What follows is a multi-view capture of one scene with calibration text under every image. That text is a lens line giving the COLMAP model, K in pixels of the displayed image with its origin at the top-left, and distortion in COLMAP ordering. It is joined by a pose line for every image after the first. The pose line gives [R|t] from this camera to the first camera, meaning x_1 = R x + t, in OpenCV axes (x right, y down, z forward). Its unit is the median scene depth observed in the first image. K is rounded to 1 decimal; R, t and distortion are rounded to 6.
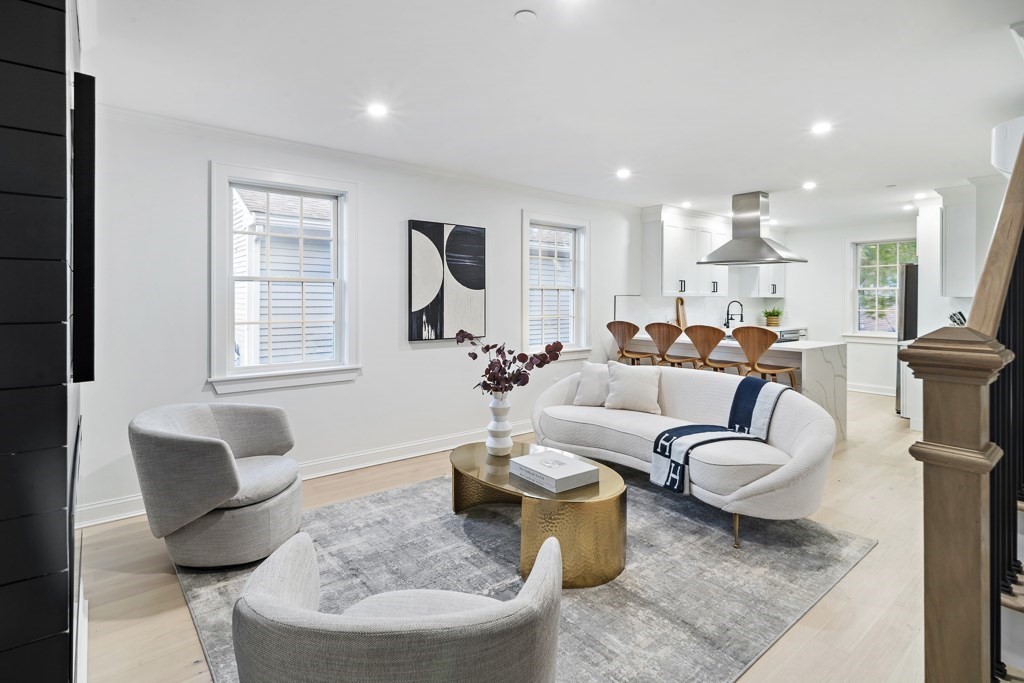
lens RADIAL K [[514.5, 0, 517.6], [0, 514.5, 291.7], [0, 0, 1]] dist [0.003324, 0.000770]
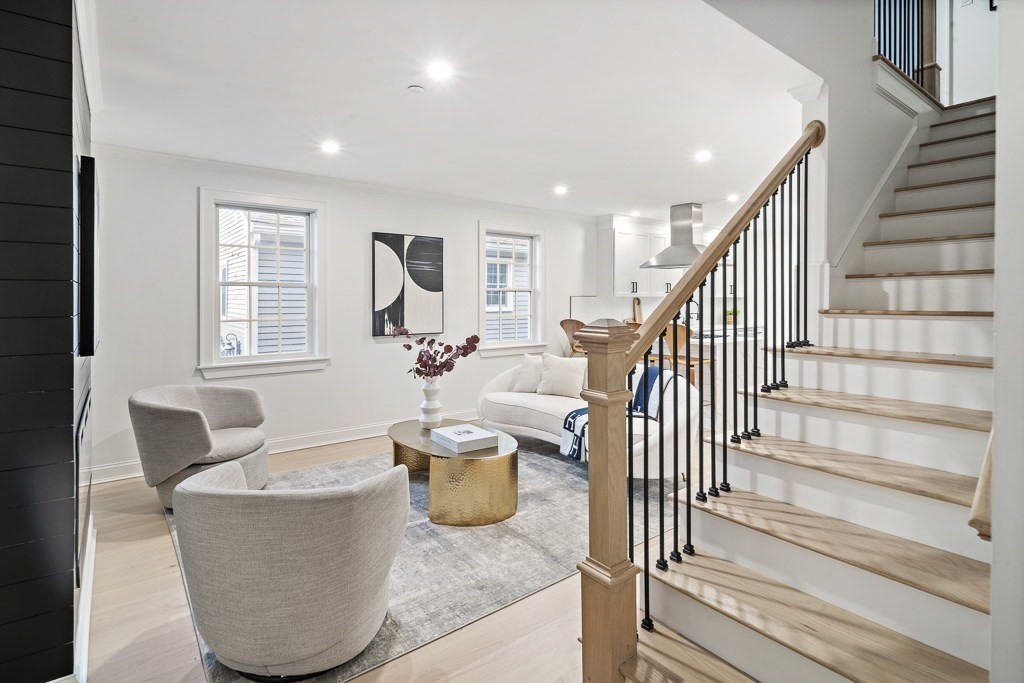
lens RADIAL K [[514.5, 0, 517.7], [0, 514.5, 289.9], [0, 0, 1]] dist [0.003324, 0.000770]
pose [[0.999655, -0.003166, -0.026056, 0.157959], [0.003093, 0.999991, -0.002842, -0.005131], [0.026065, 0.002760, 0.999656, -0.165181]]
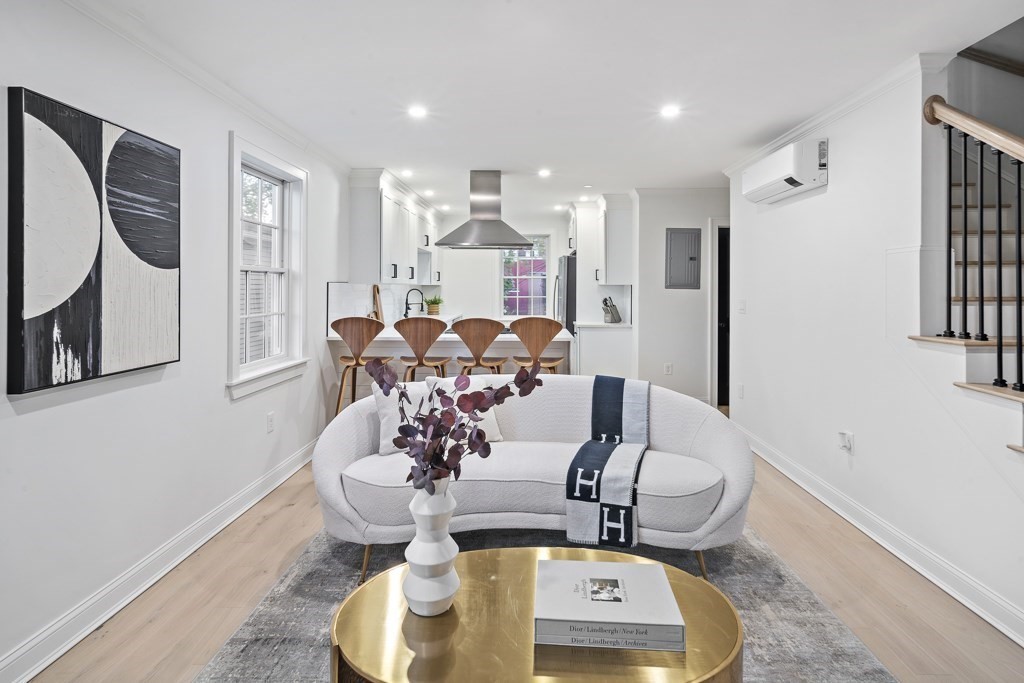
lens RADIAL K [[514.5, 0, 516.0], [0, 514.5, 281.5], [0, 0, 1]] dist [0.003324, 0.000770]
pose [[0.659390, 0.006599, 0.751772, -0.272561], [-0.007956, 0.999967, -0.001799, 0.007837], [-0.751759, -0.004794, 0.659420, 0.483331]]
